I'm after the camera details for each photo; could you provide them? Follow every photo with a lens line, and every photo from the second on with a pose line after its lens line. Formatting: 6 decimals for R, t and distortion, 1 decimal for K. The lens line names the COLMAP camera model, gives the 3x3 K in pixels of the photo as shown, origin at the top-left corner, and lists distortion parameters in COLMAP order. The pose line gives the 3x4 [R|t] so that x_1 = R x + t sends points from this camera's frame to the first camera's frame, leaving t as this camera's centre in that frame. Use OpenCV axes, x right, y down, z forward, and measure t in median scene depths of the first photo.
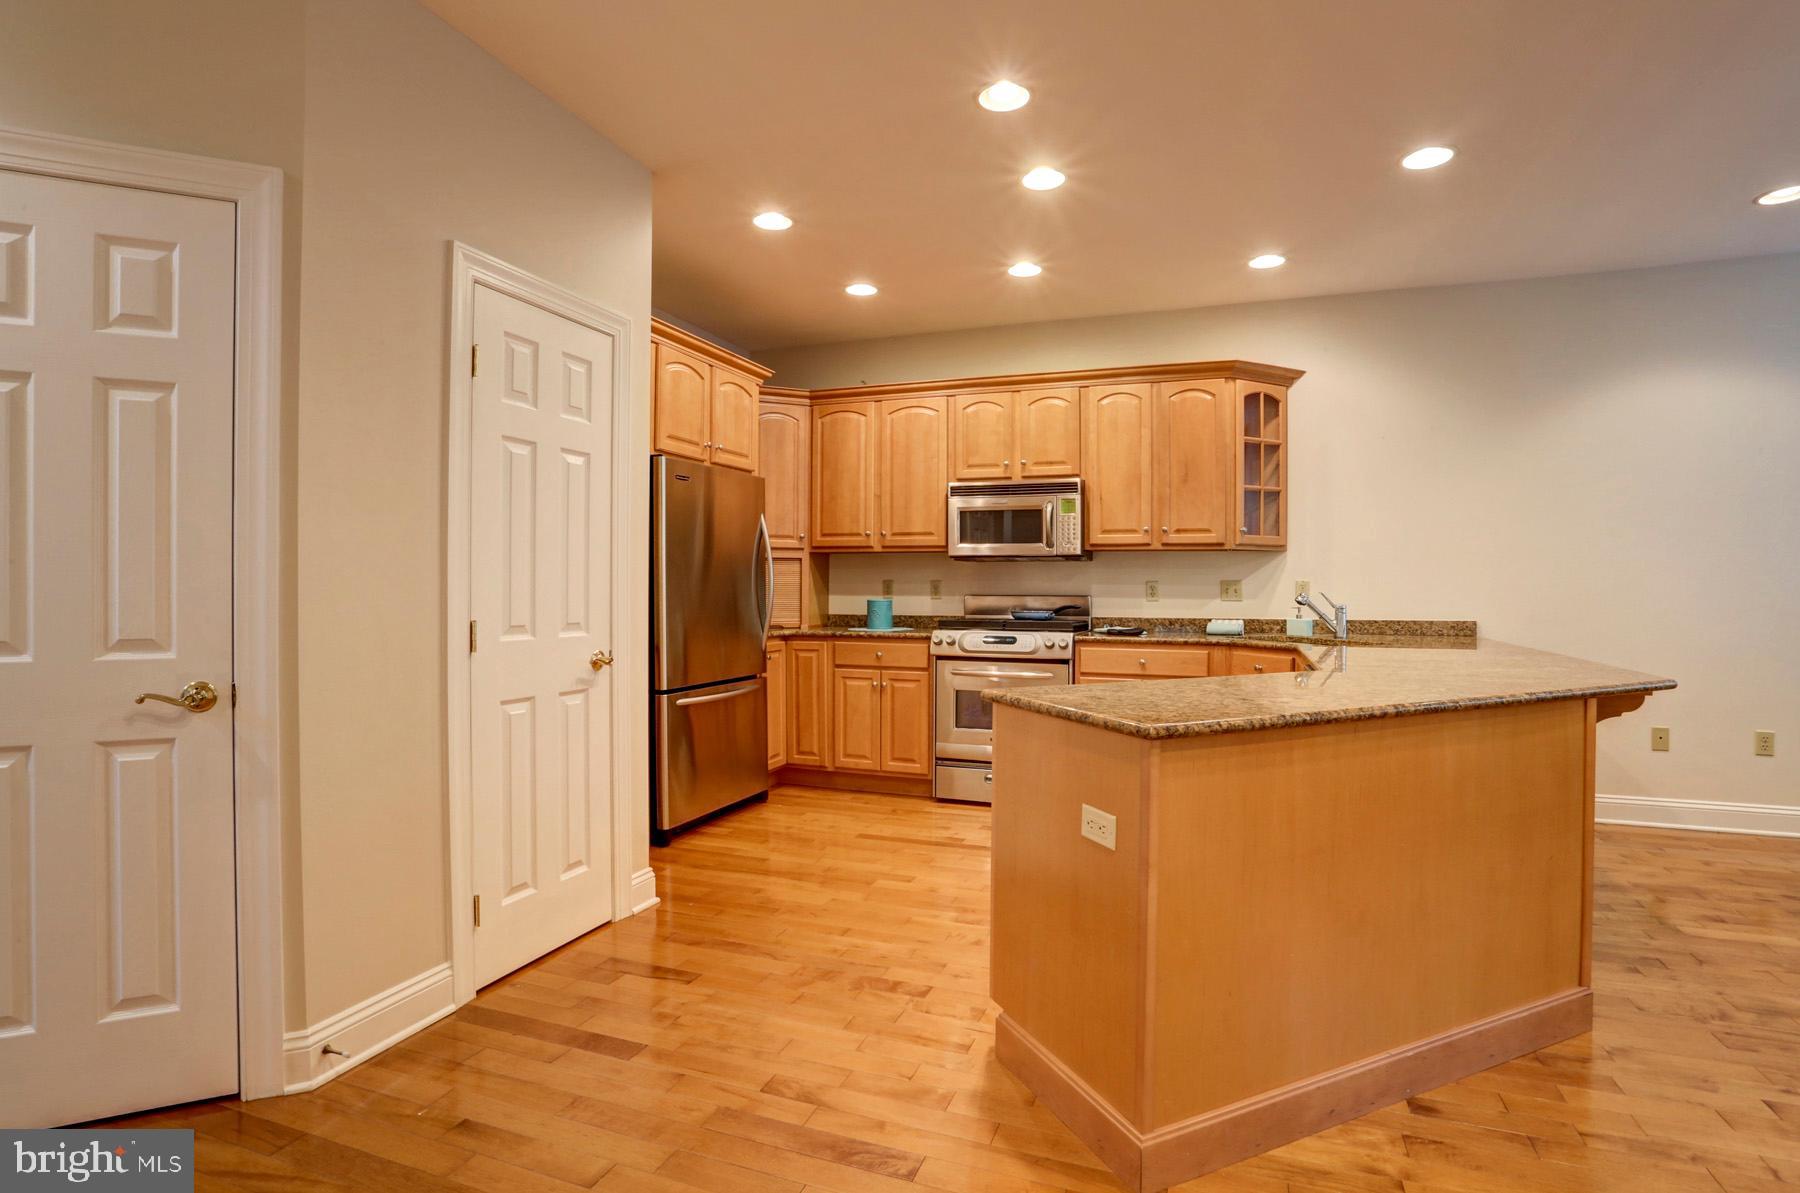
lens RADIAL K [[887.4, 0, 896.1], [0, 887.4, 596.0], [0, 0, 1]] dist [-0.077018, 0.043065]
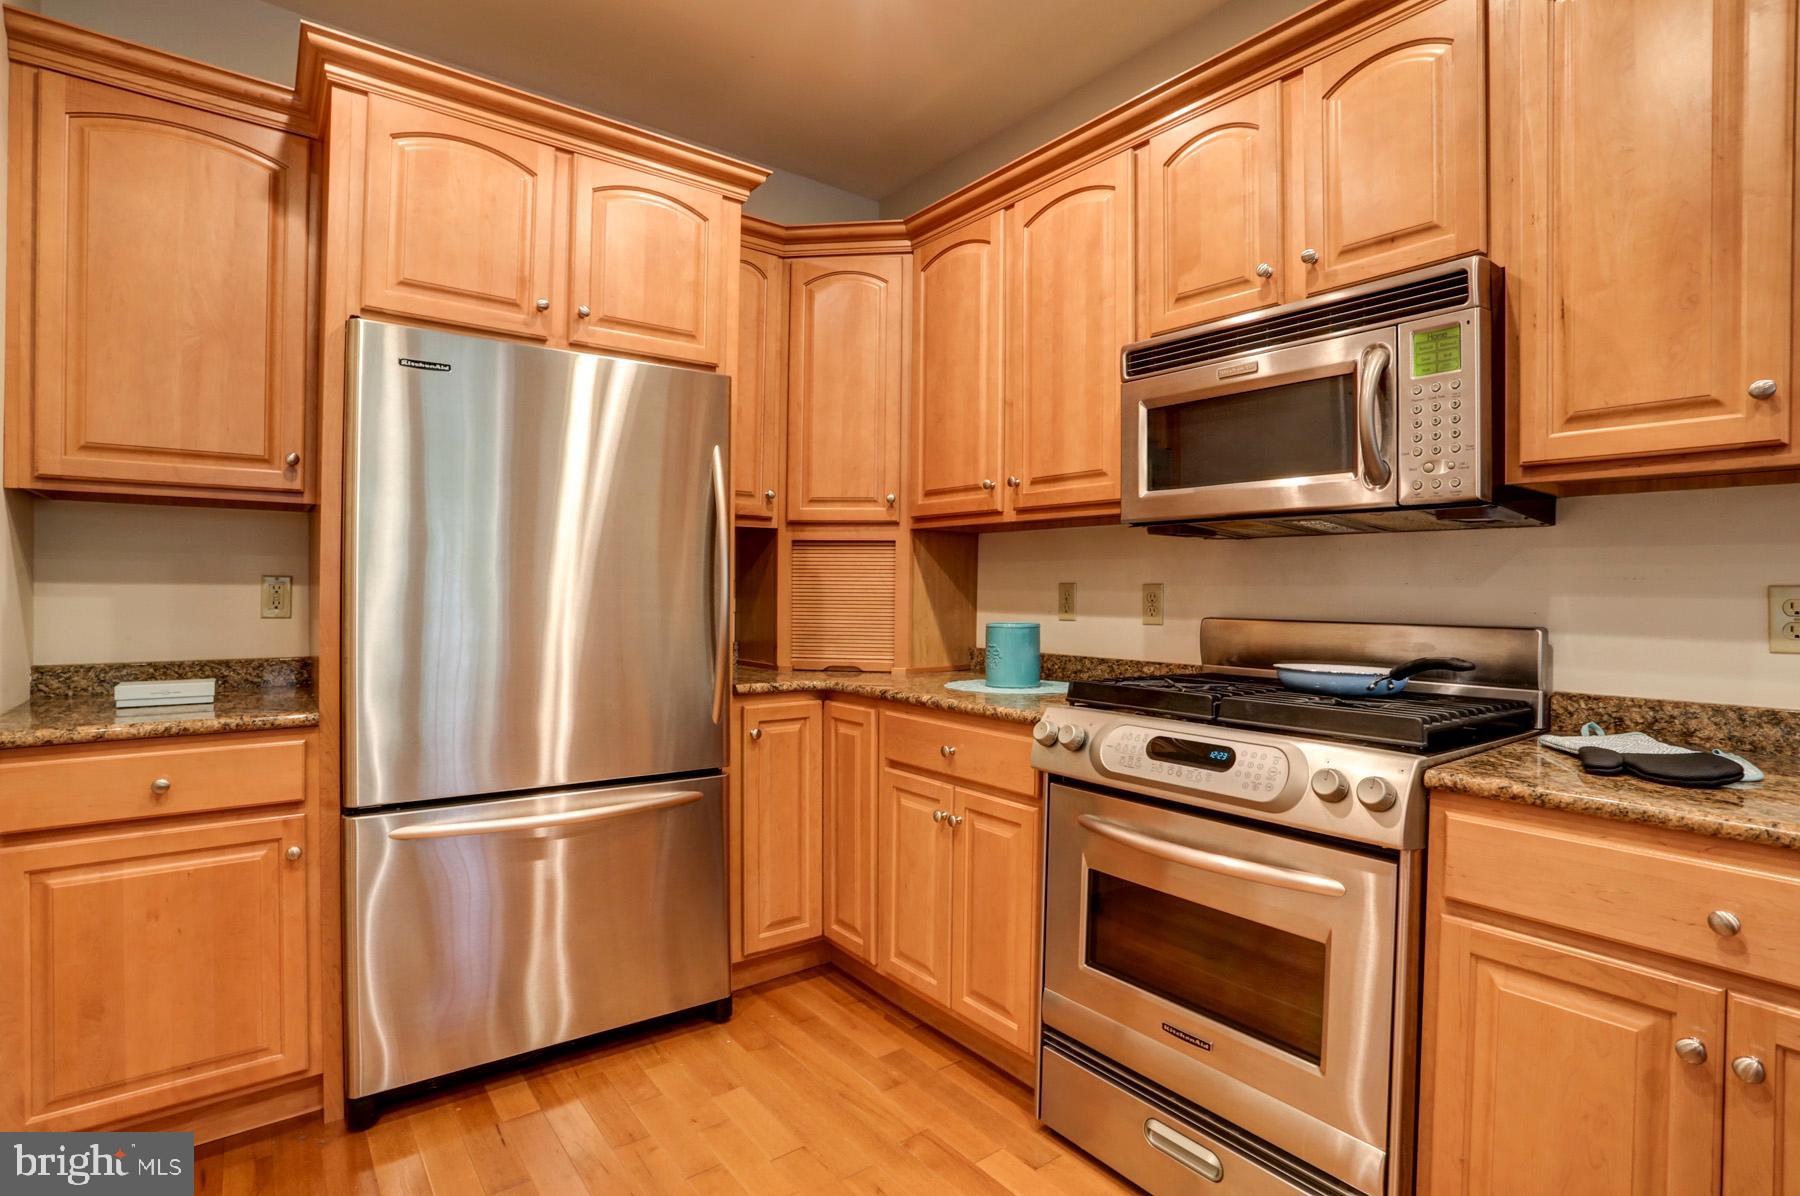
lens RADIAL K [[872.4, 0, 896.2], [0, 872.4, 596.9], [0, 0, 1]] dist [-0.071760, 0.029261]
pose [[0.850390, 0.009852, -0.526060, 0.188338], [-0.015522, 0.999859, -0.006367, -0.006665], [0.525923, 0.013580, 0.850424, 0.628908]]
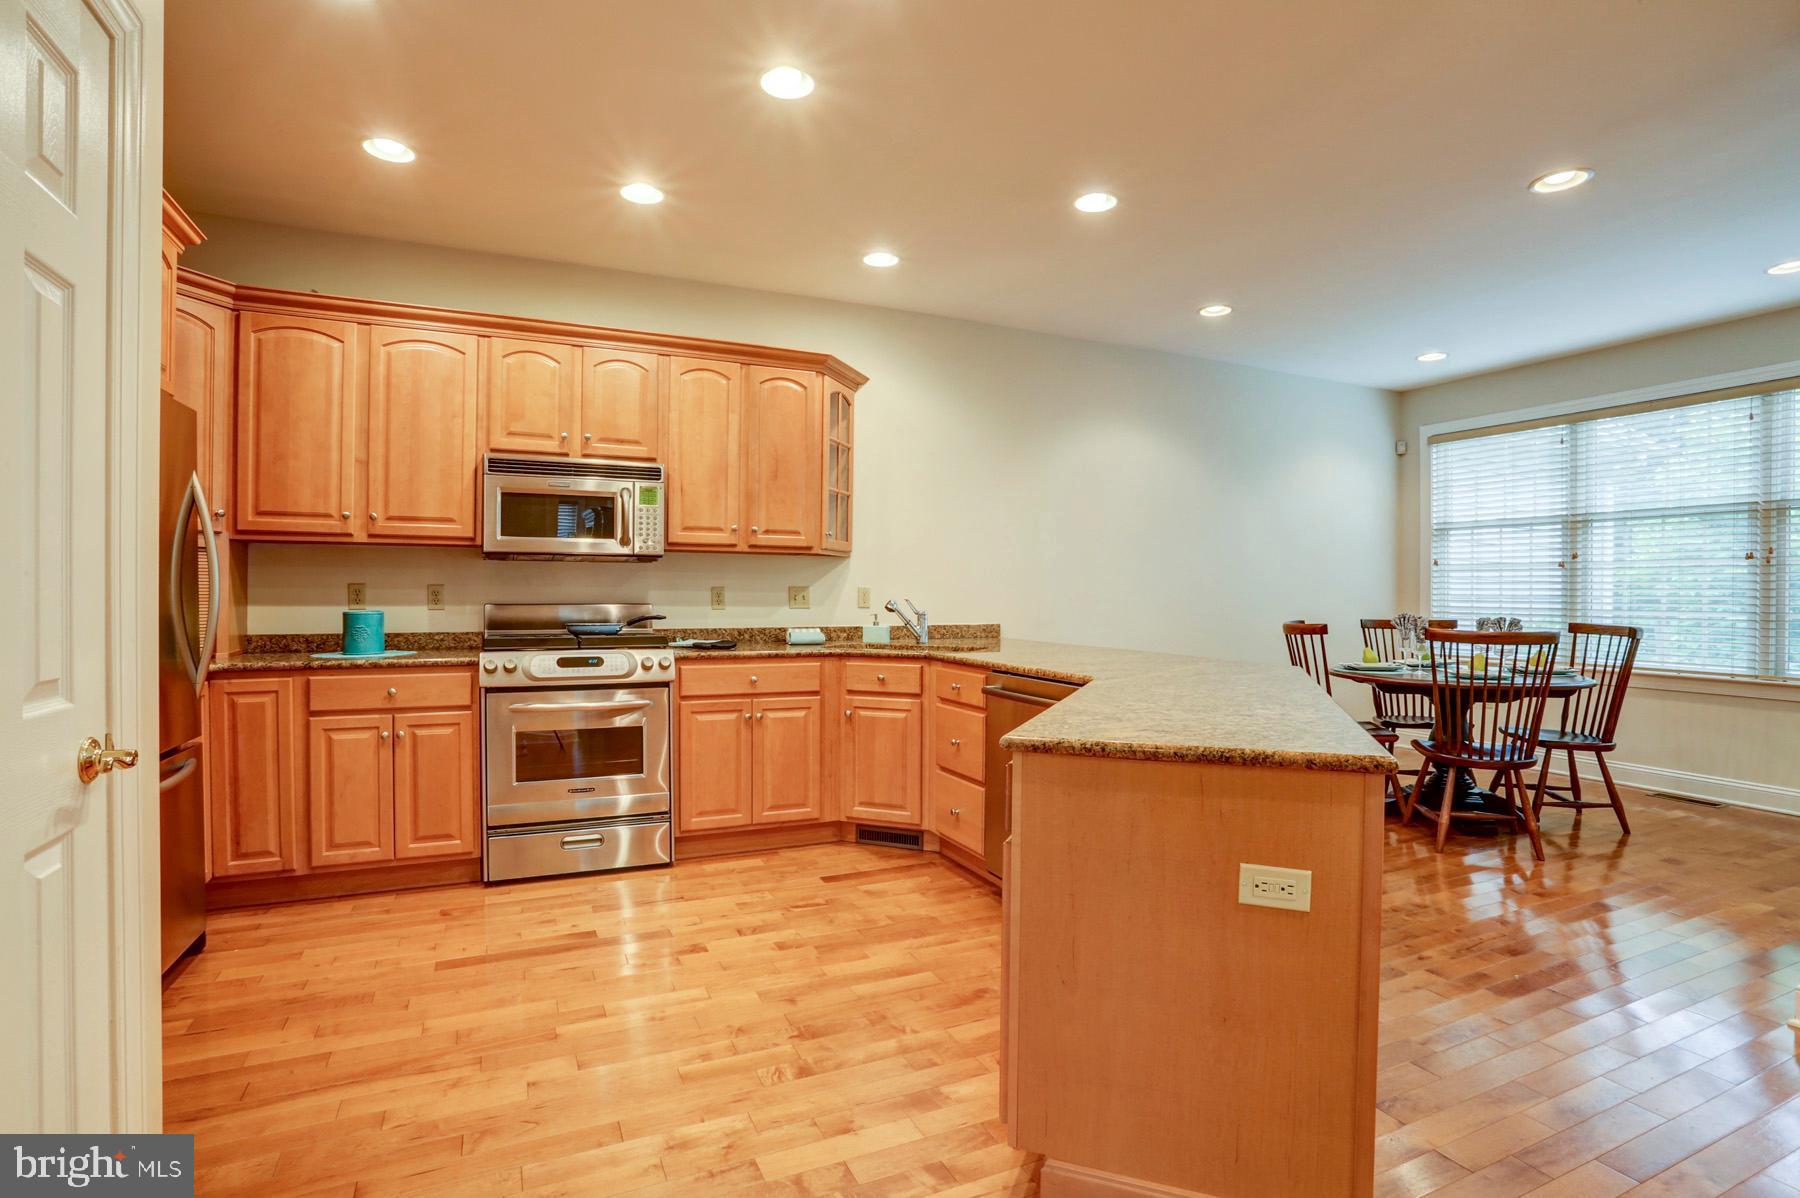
lens RADIAL K [[887.4, 0, 896.1], [0, 887.4, 598.5], [0, 0, 1]] dist [-0.077018, 0.043065]
pose [[0.708911, -0.003545, 0.705289, -0.220216], [0.005667, 0.999984, -0.000670, -0.003612], [-0.705276, 0.004472, 0.708919, 0.250001]]
